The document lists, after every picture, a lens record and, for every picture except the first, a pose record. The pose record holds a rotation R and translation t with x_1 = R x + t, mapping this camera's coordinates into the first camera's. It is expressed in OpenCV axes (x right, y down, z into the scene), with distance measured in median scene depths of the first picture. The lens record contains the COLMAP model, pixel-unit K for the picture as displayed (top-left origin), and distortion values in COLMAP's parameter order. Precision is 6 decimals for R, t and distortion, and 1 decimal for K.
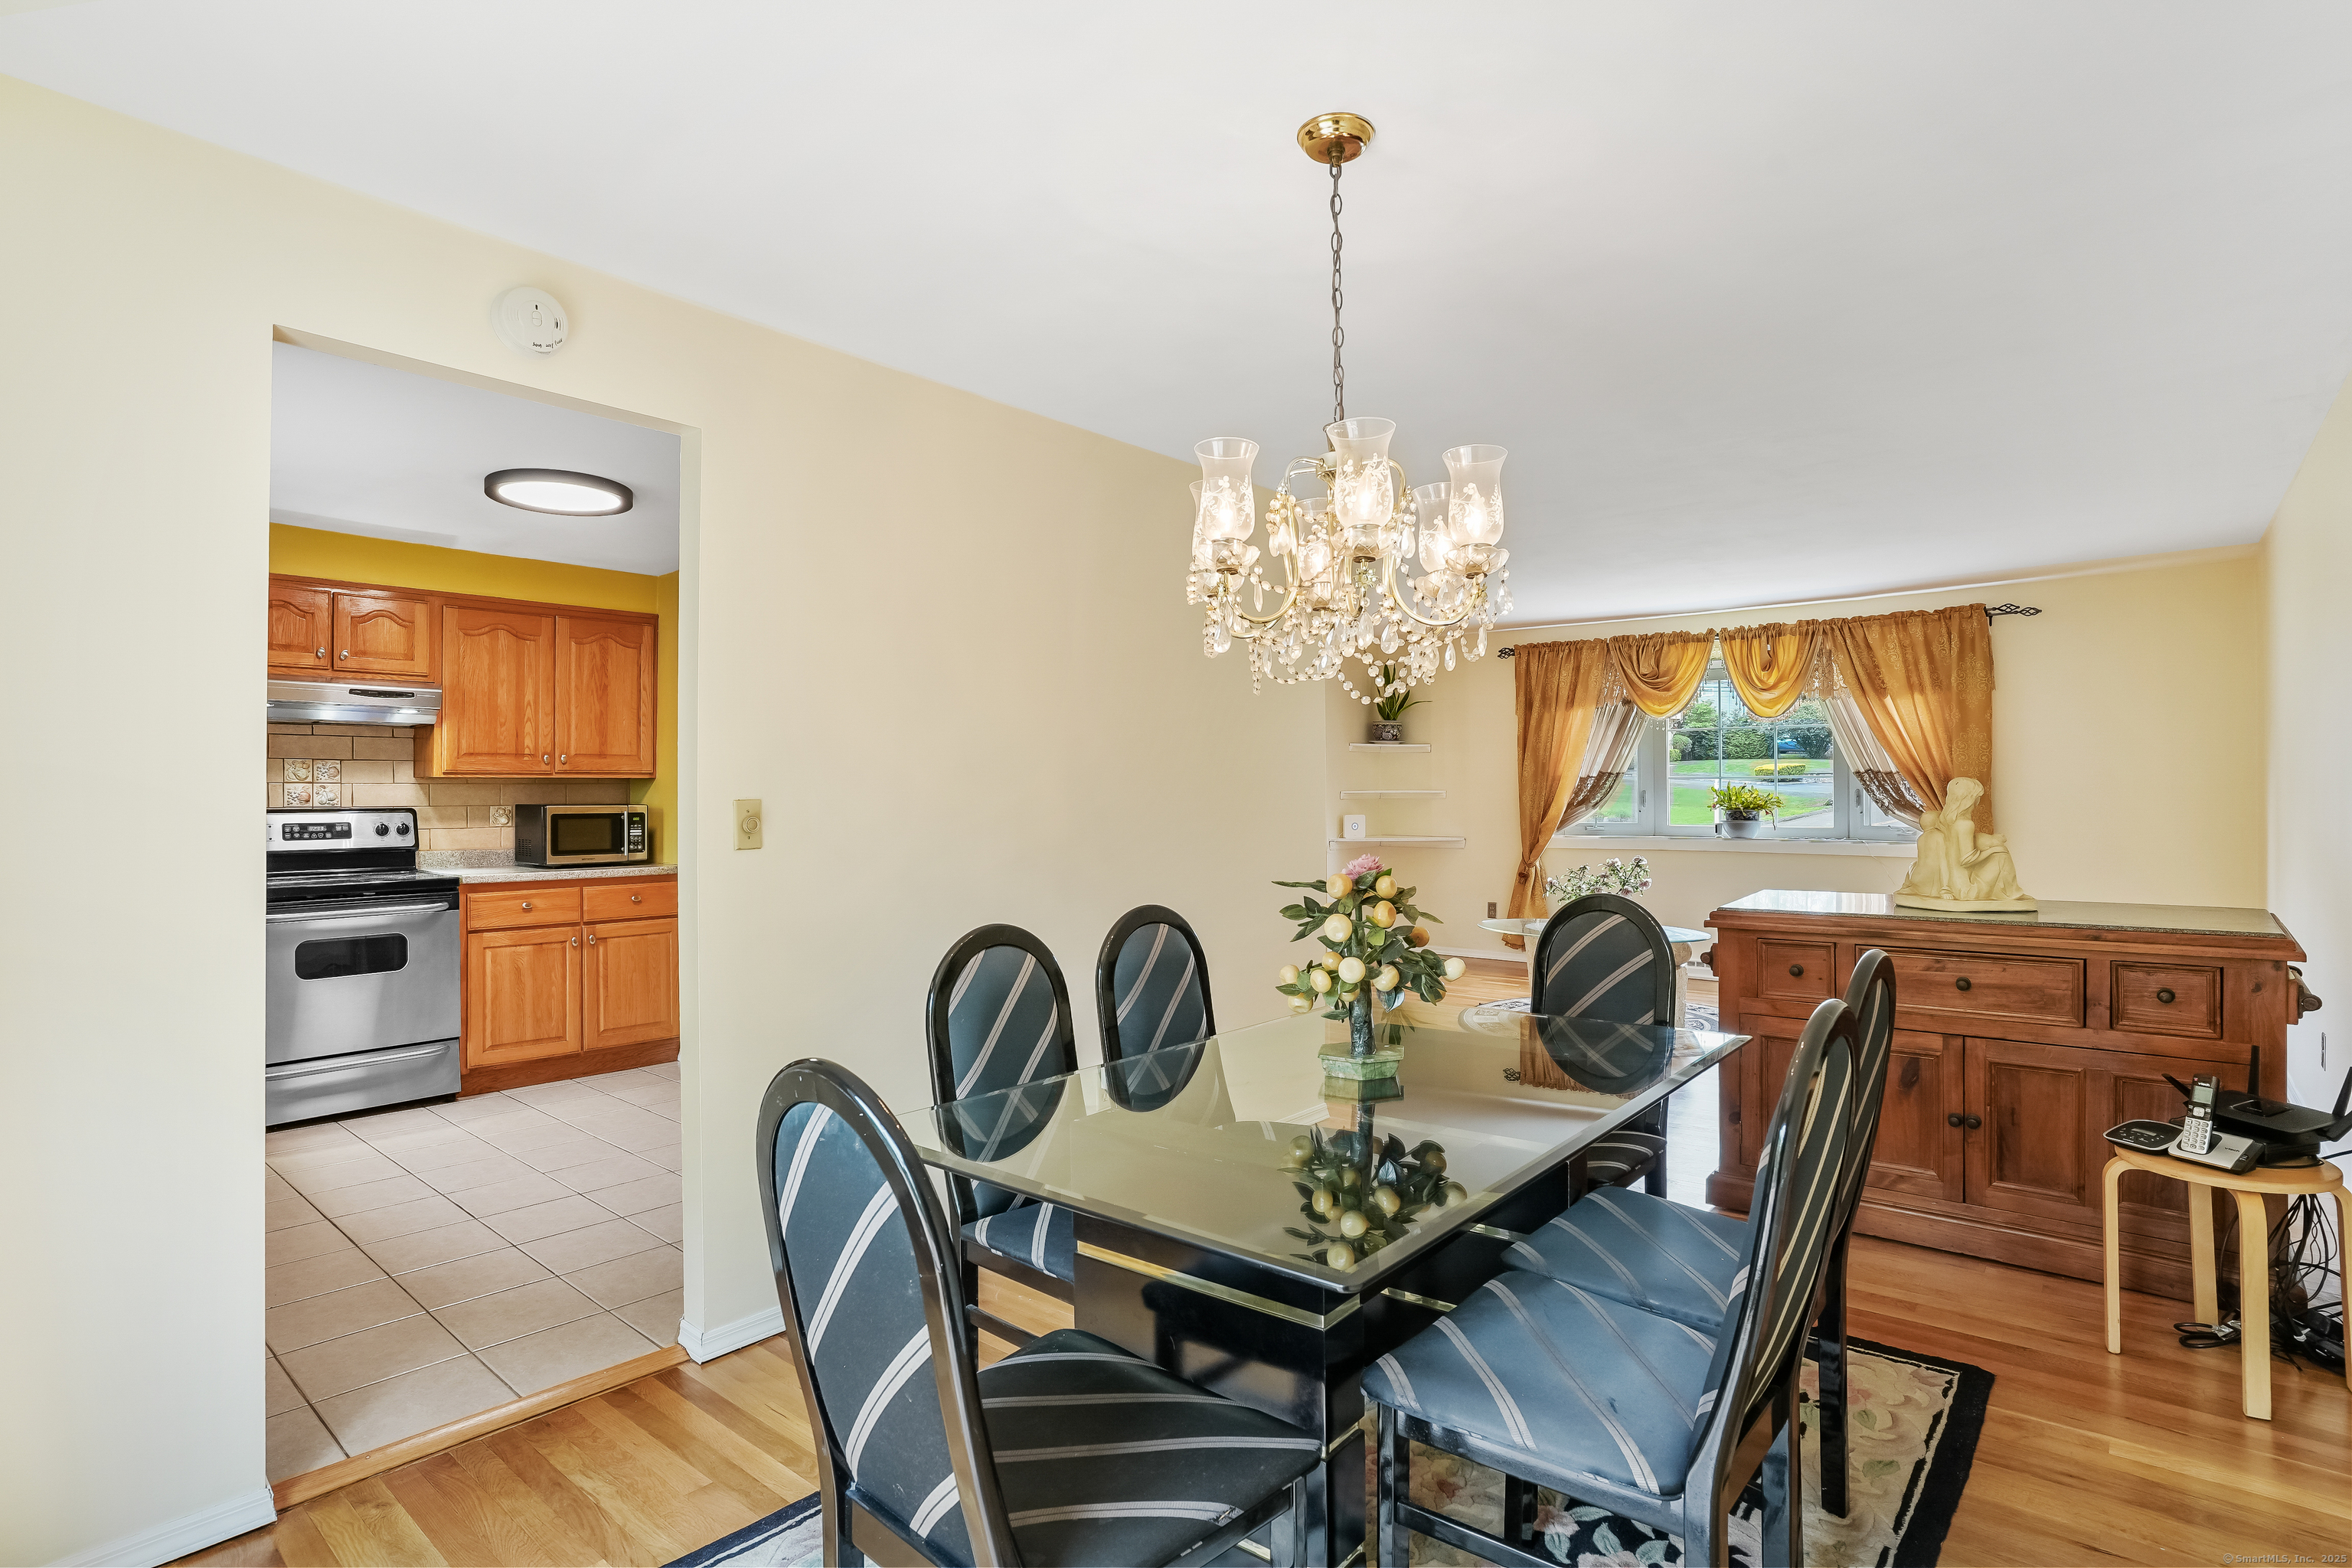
lens RADIAL K [[1258.3, 0, 1176.0], [0, 1258.3, 784.0], [0, 0, 1]] dist [-0.000843, -0.000020]
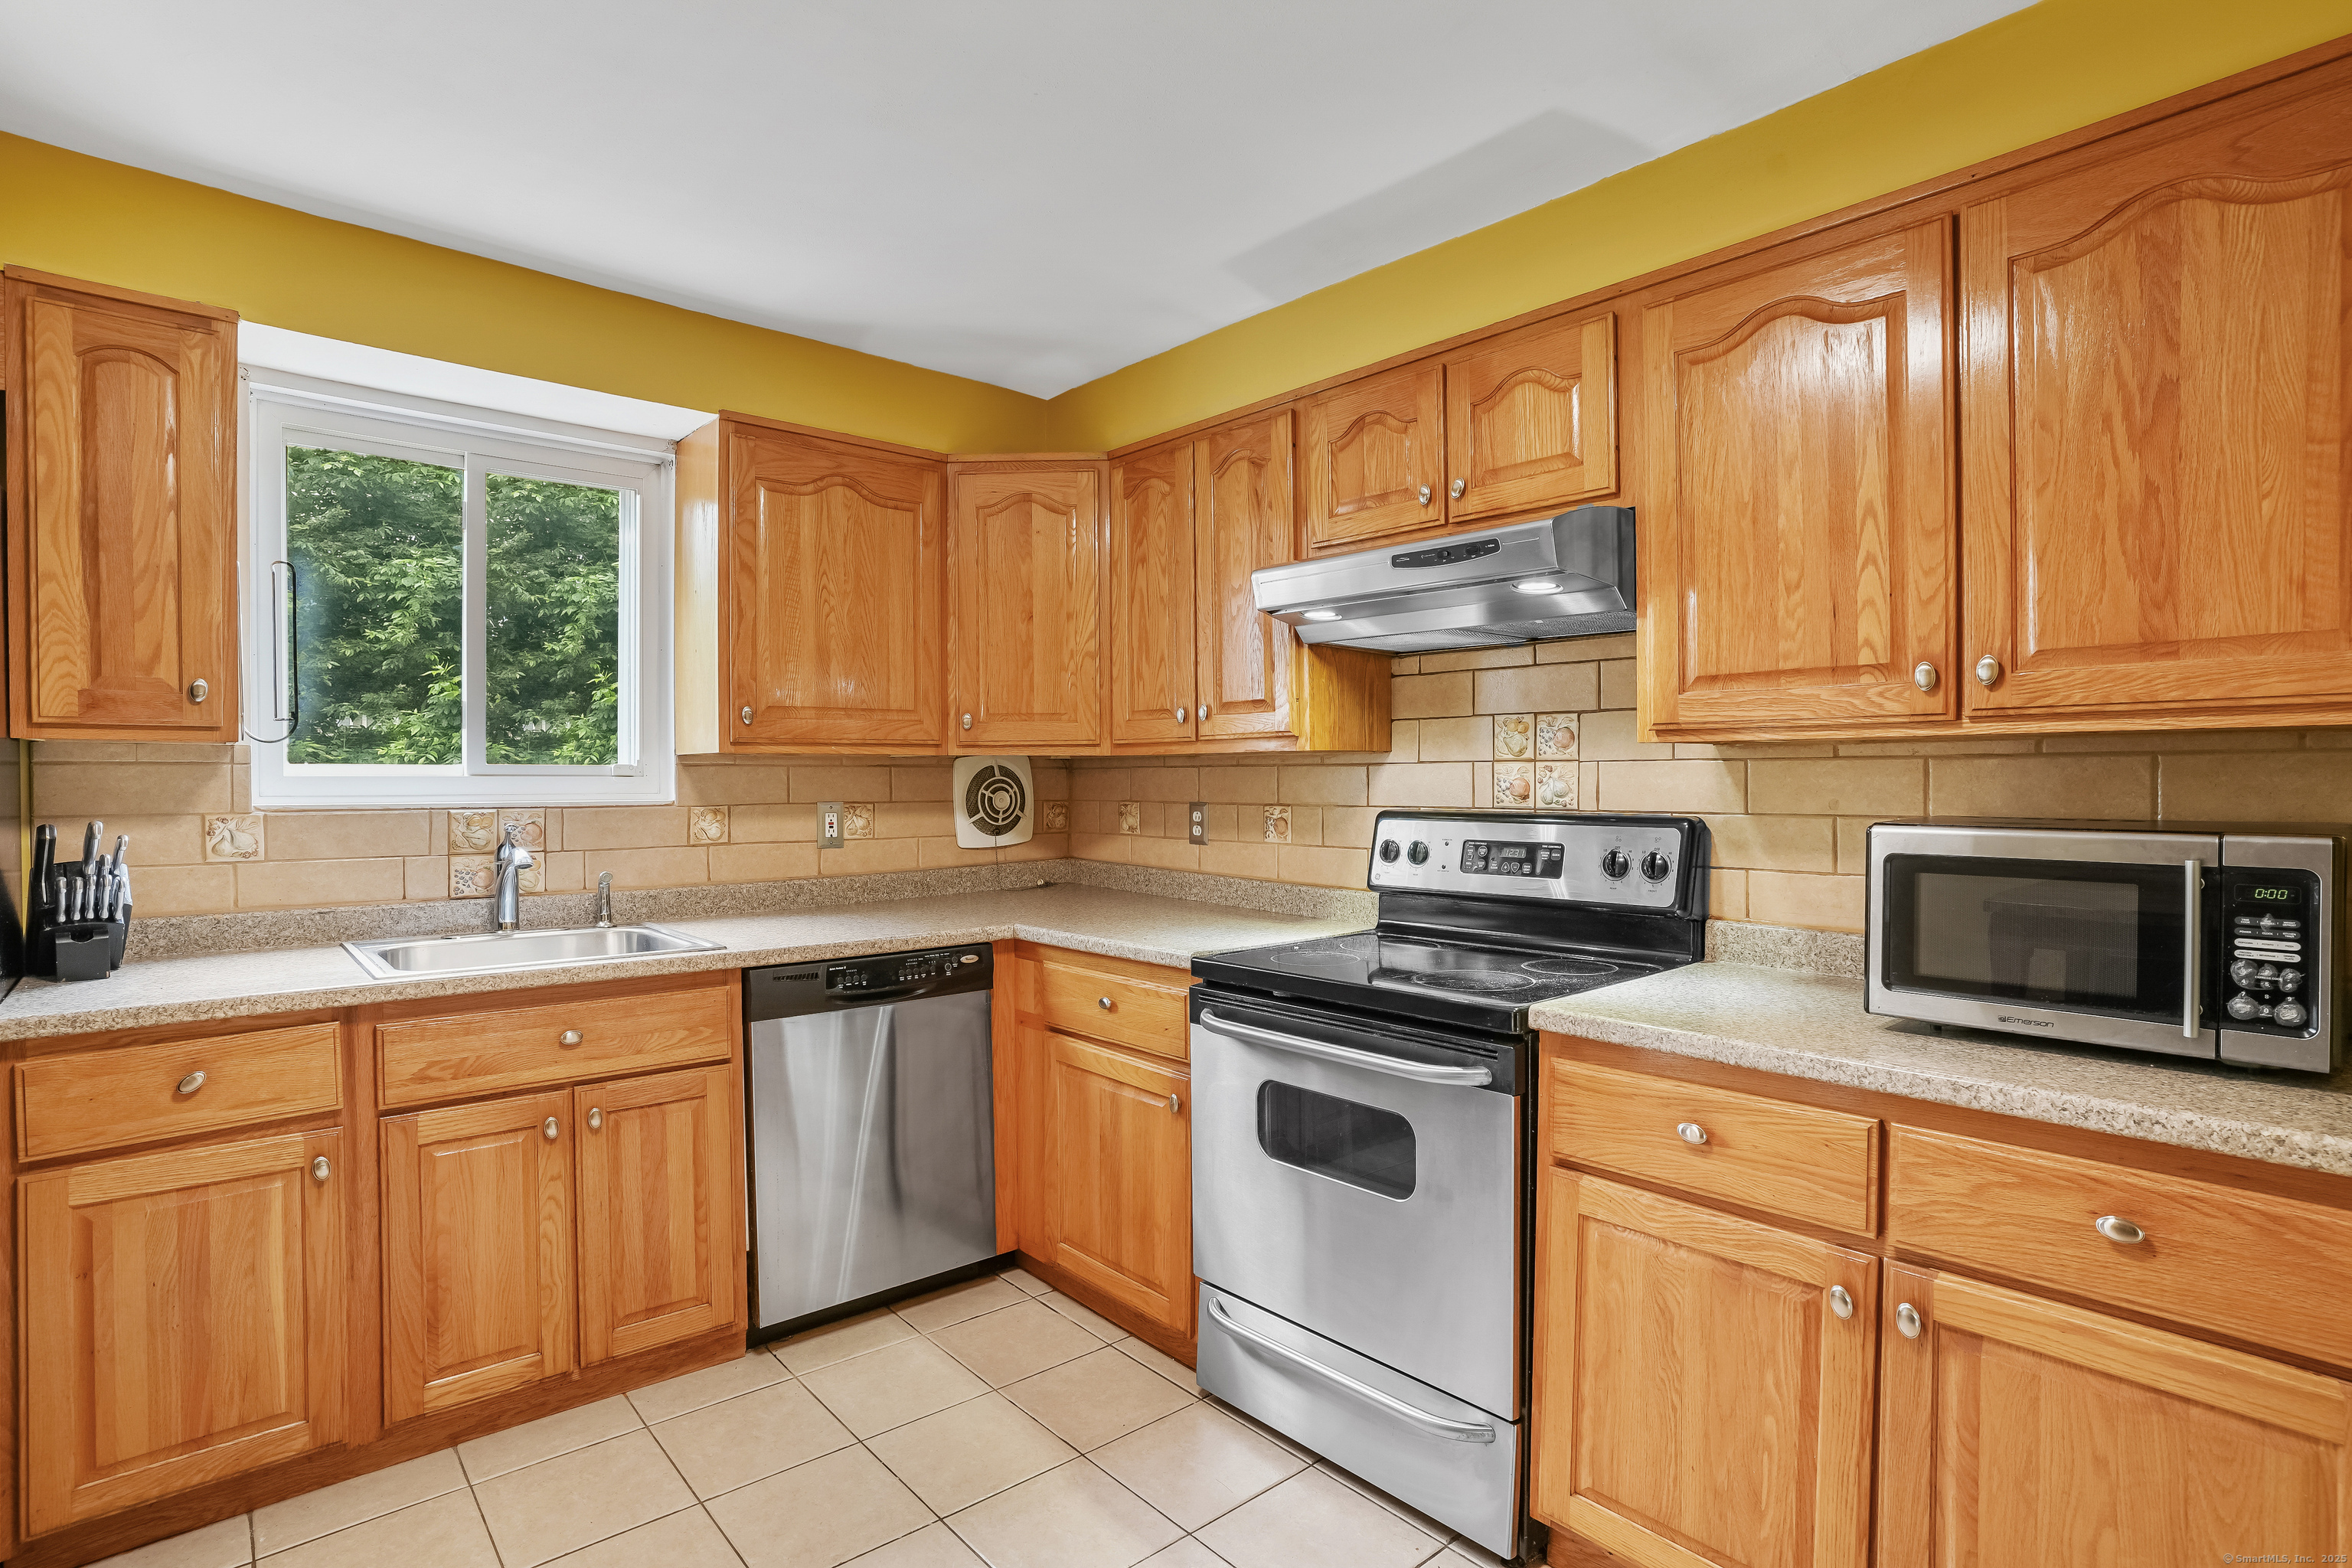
lens RADIAL K [[1150.2, 0, 1176.0], [0, 1150.2, 784.0], [0, 0, 1]] dist [-0.084448, 0.038040]
pose [[-0.136654, 0.009330, -0.990575, -0.207725], [0.009750, 0.999920, 0.008073, 0.003153], [0.990571, -0.008555, -0.136734, 0.888965]]
